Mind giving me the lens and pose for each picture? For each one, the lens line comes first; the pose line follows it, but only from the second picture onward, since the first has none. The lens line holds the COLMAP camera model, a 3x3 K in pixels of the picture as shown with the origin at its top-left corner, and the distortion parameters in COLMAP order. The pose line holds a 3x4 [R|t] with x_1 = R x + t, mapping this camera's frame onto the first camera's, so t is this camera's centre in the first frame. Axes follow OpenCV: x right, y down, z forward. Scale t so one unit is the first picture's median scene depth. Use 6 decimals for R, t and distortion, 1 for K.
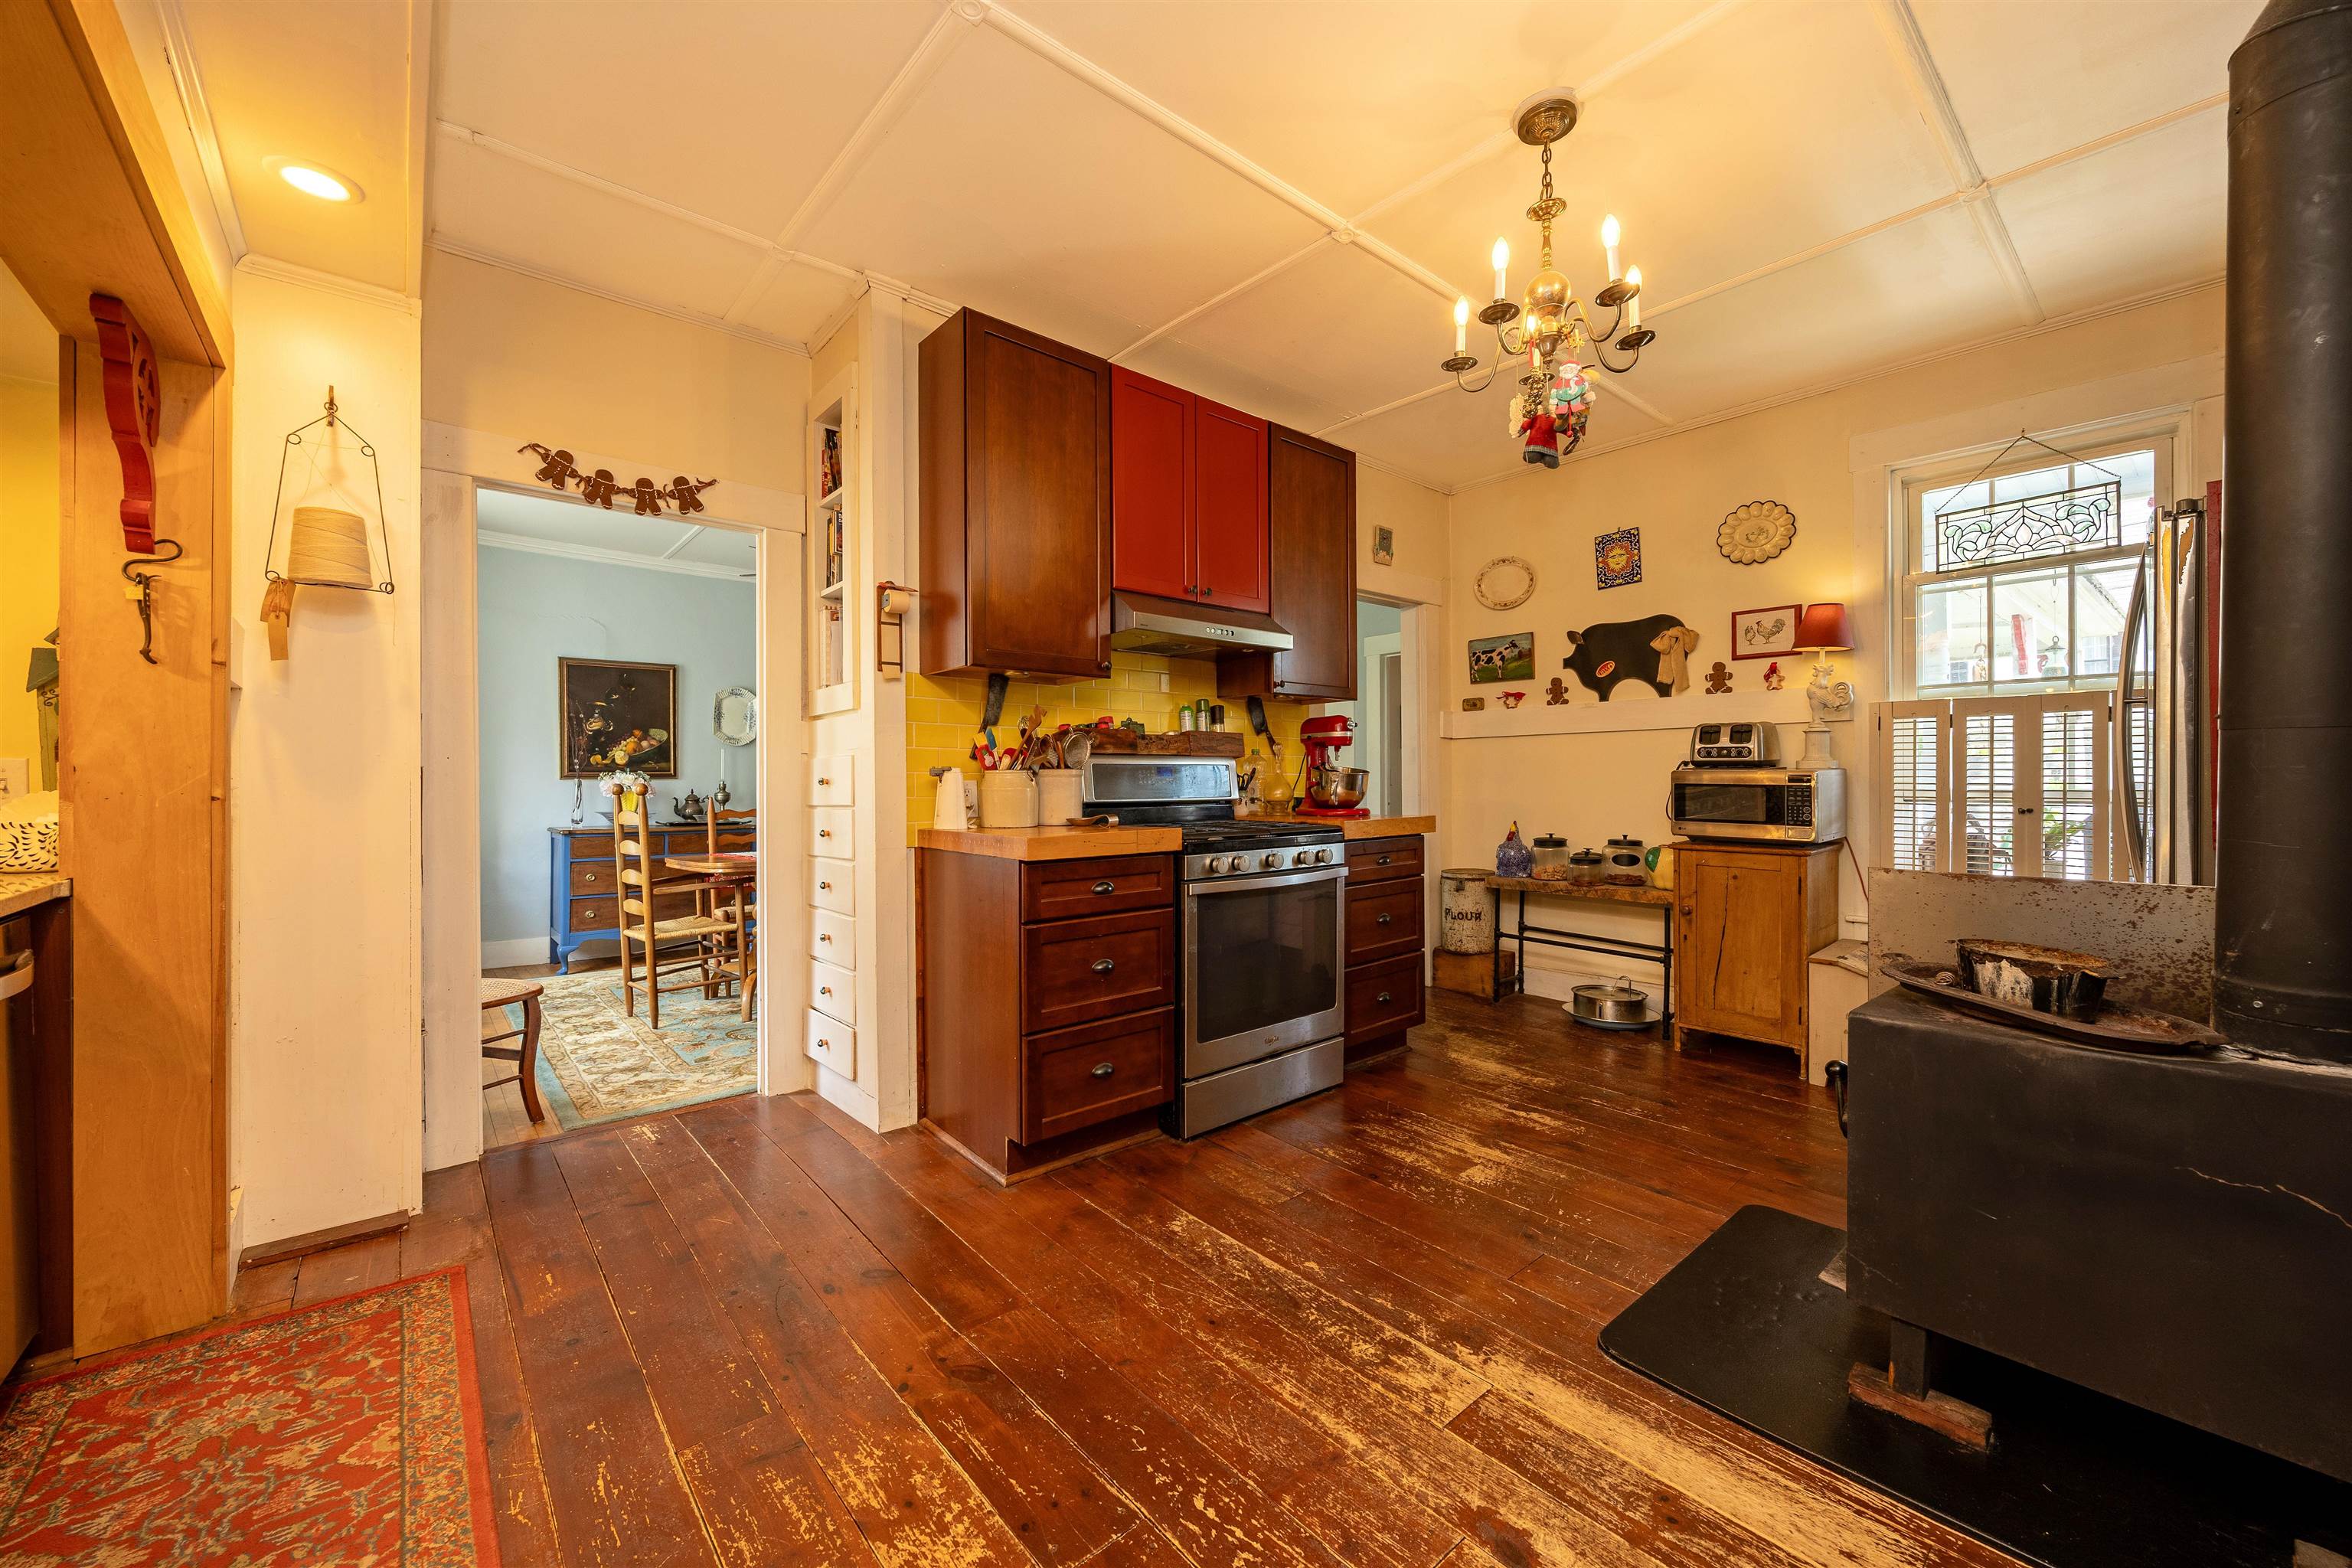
lens RADIAL K [[898.1, 0, 1159.5], [0, 898.1, 785.8], [0, 0, 1]] dist [-0.003655, 0.000340]
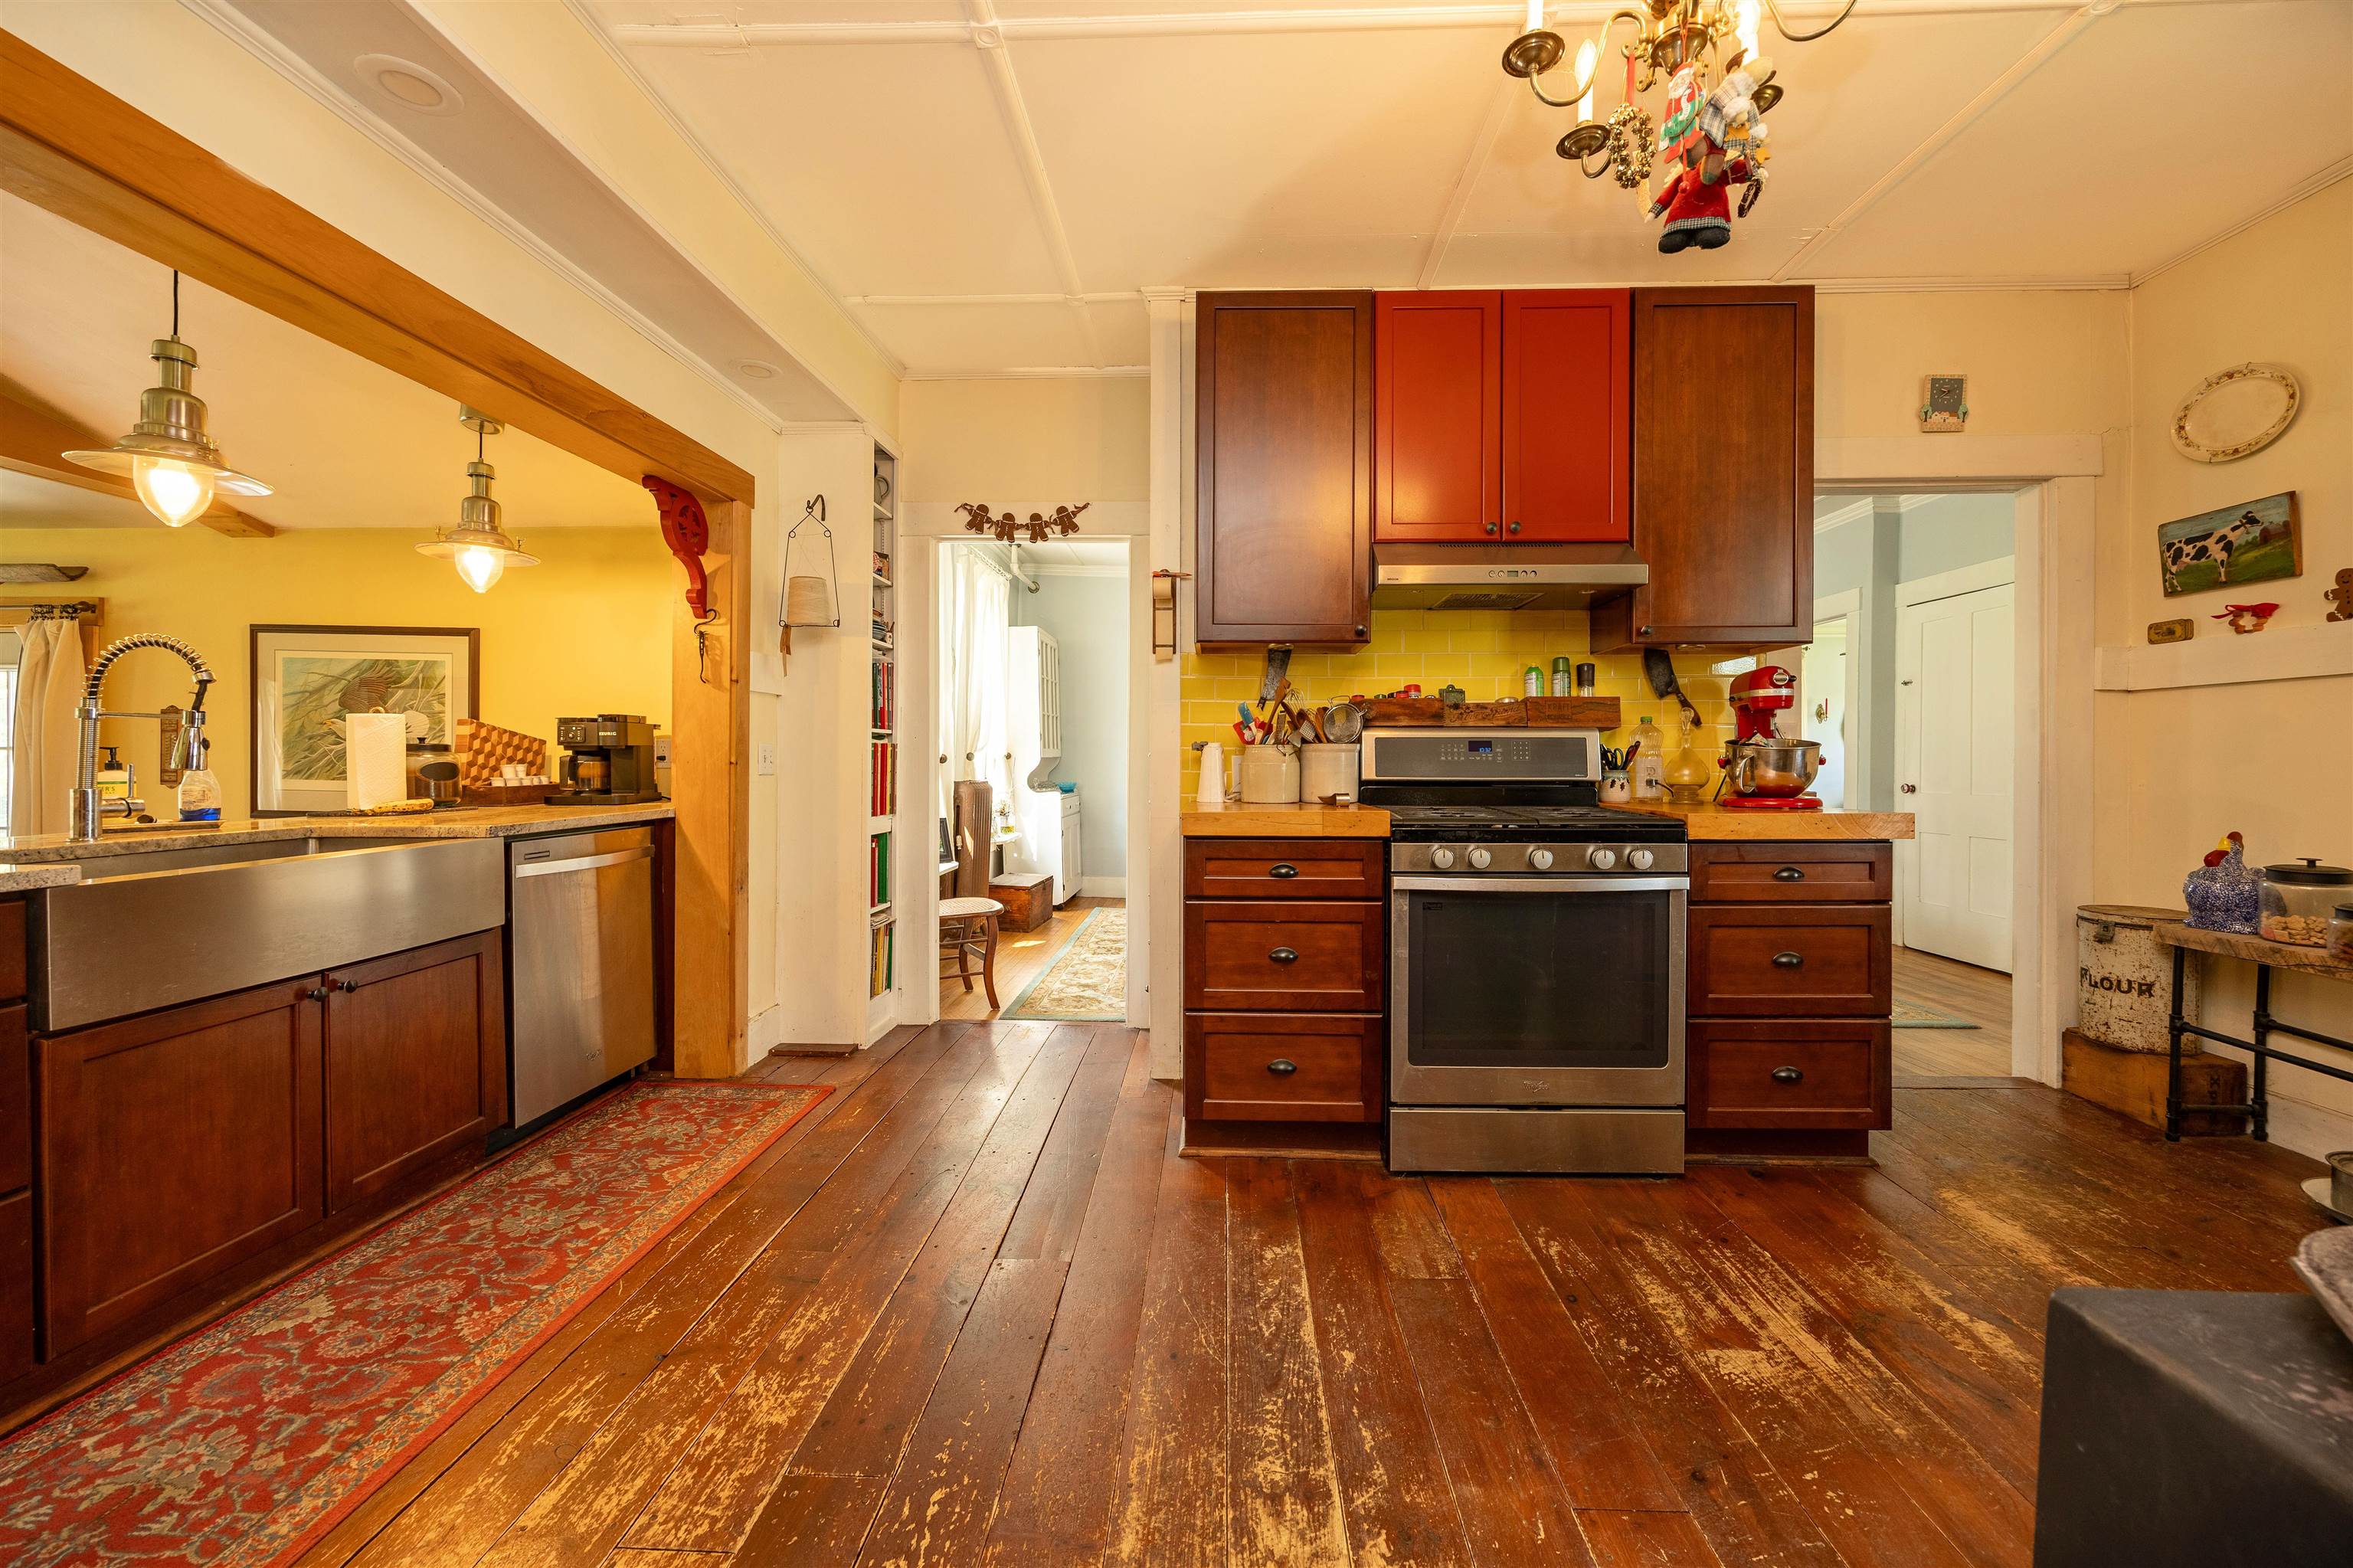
lens RADIAL K [[898.5, 0, 1258.7], [0, 898.5, 768.3], [0, 0, 1]] dist [-0.003655, 0.000340]
pose [[0.744569, 0.013370, -0.667411, 0.498803], [-0.009906, 0.999911, 0.008980, -0.000310], [0.667472, -0.000075, 0.744635, 0.269728]]
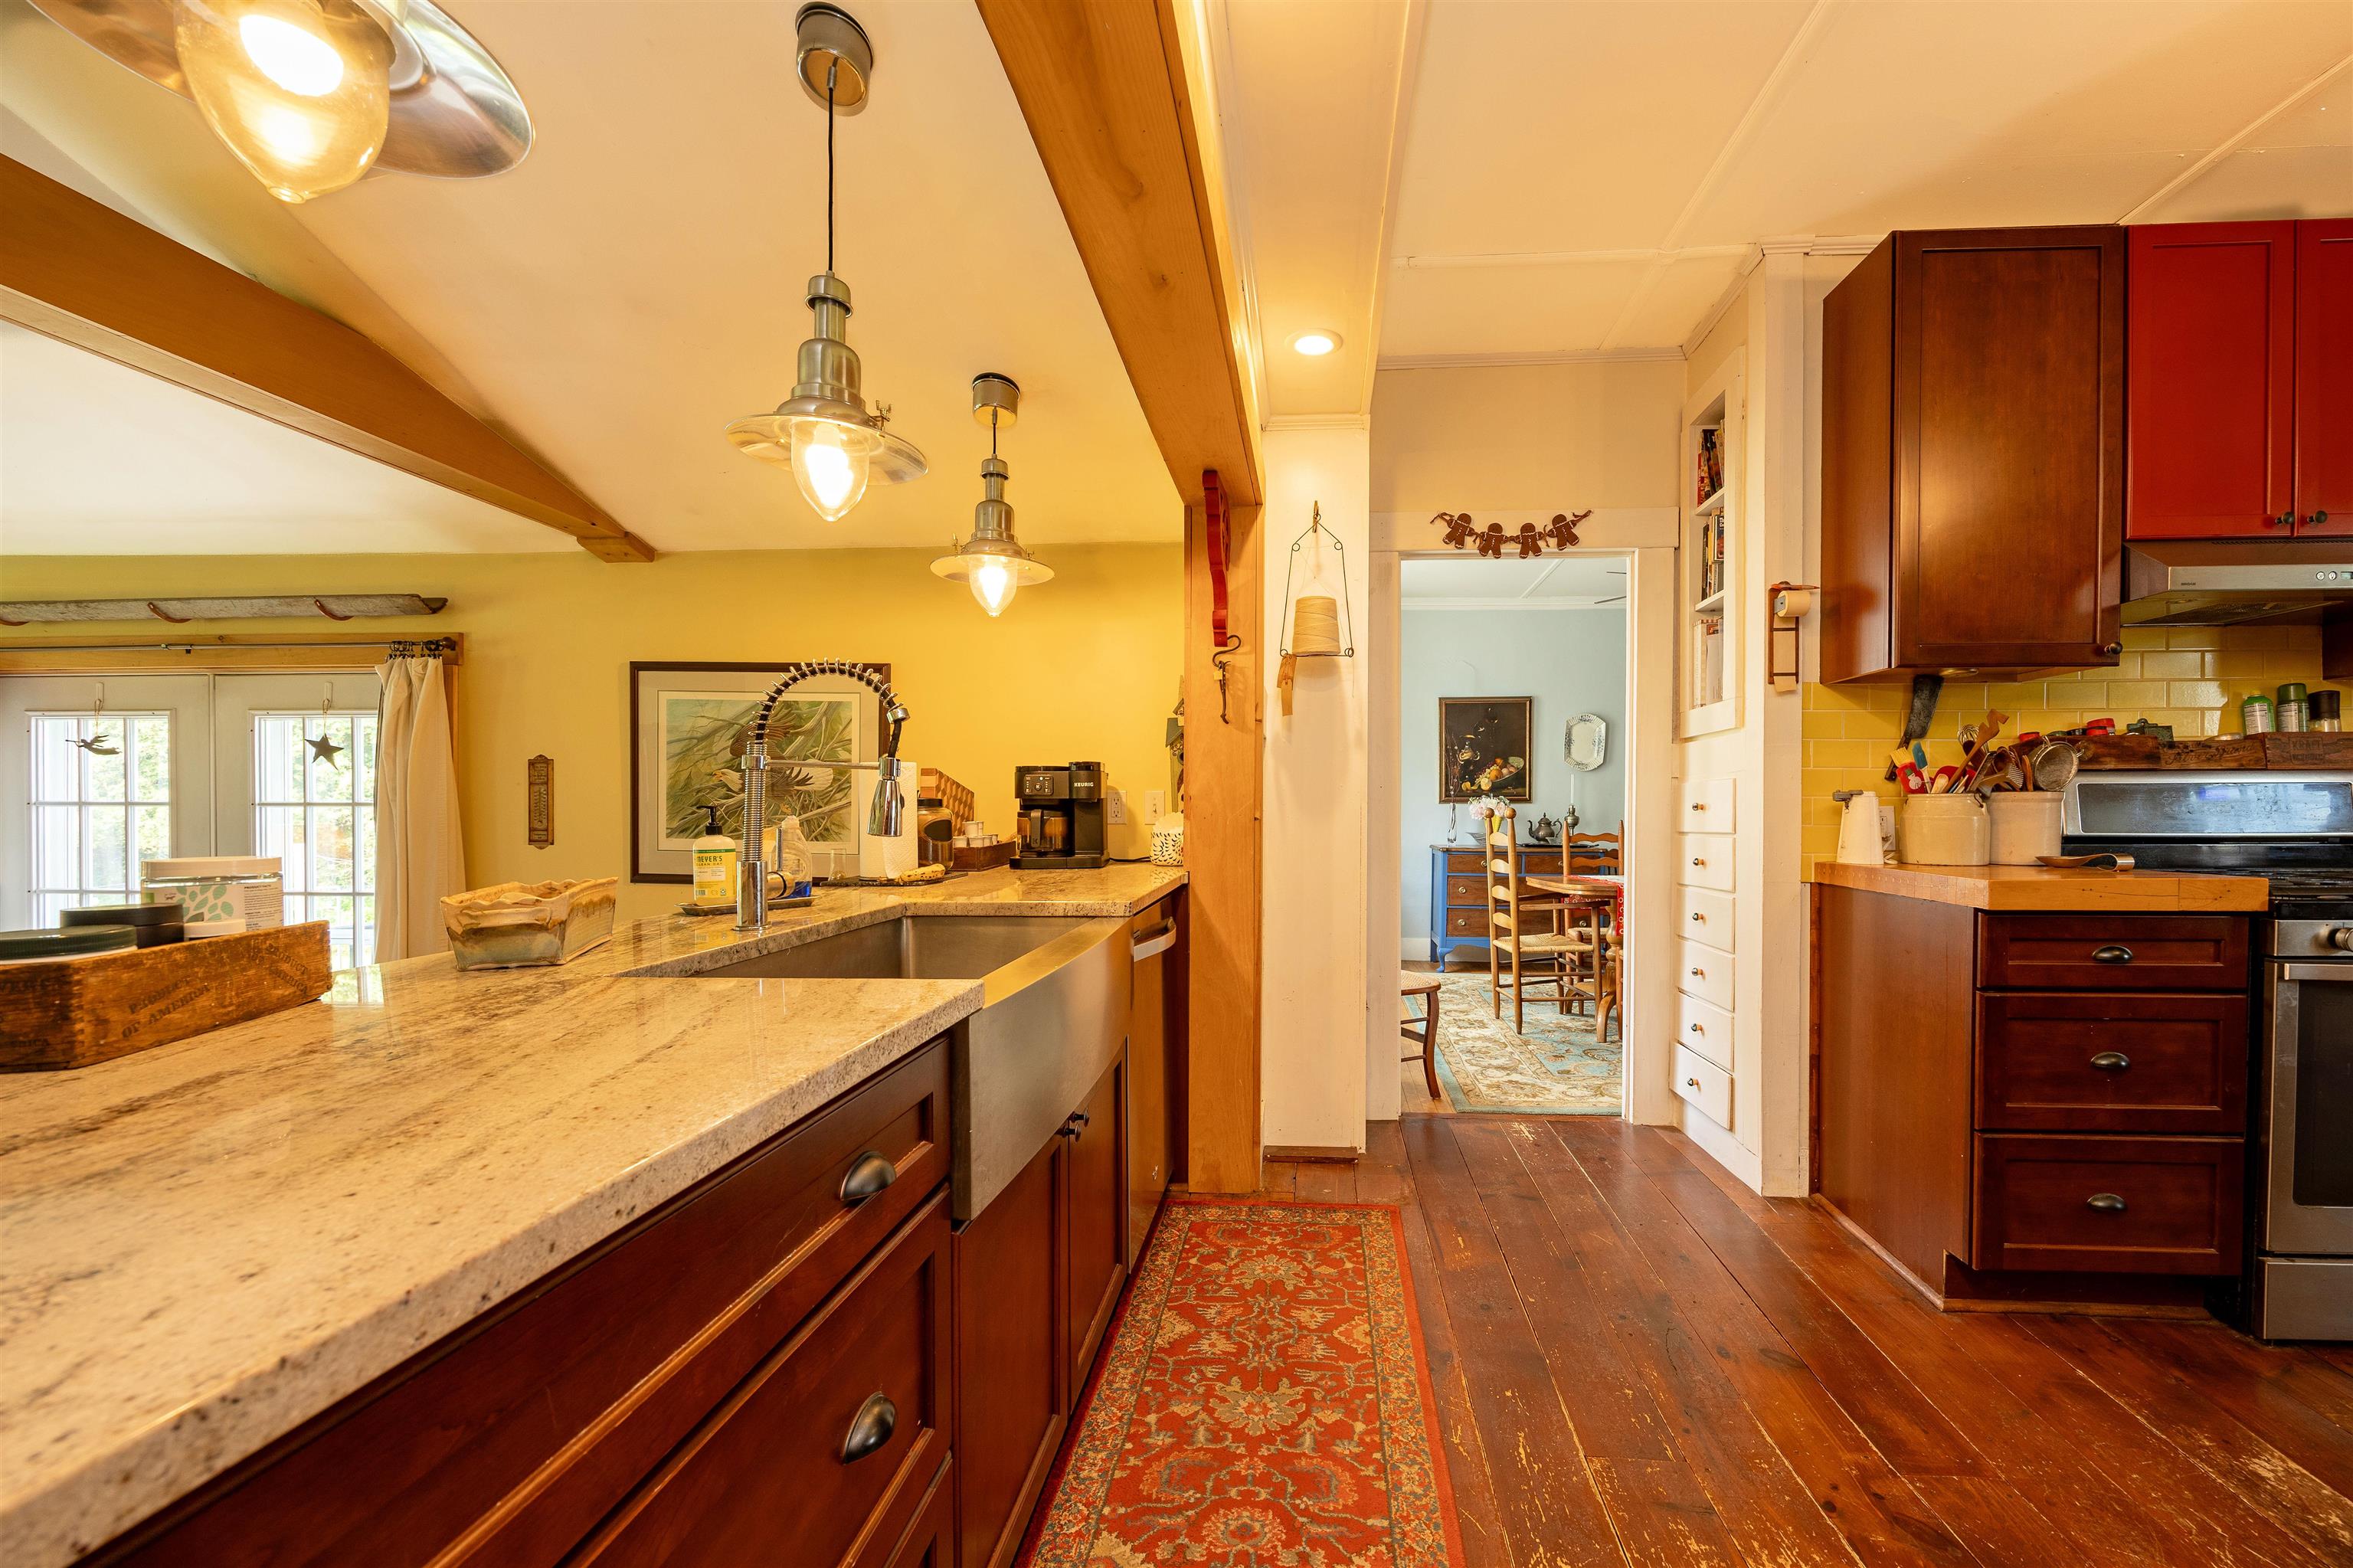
lens RADIAL K [[898.5, 0, 1259.5], [0, 898.5, 822.9], [0, 0, 1]] dist [-0.003655, 0.000340]
pose [[0.724668, 0.015774, -0.688918, -0.060989], [-0.005135, 0.999834, 0.017492, -0.002167], [0.689079, -0.009138, 0.724628, -0.002222]]
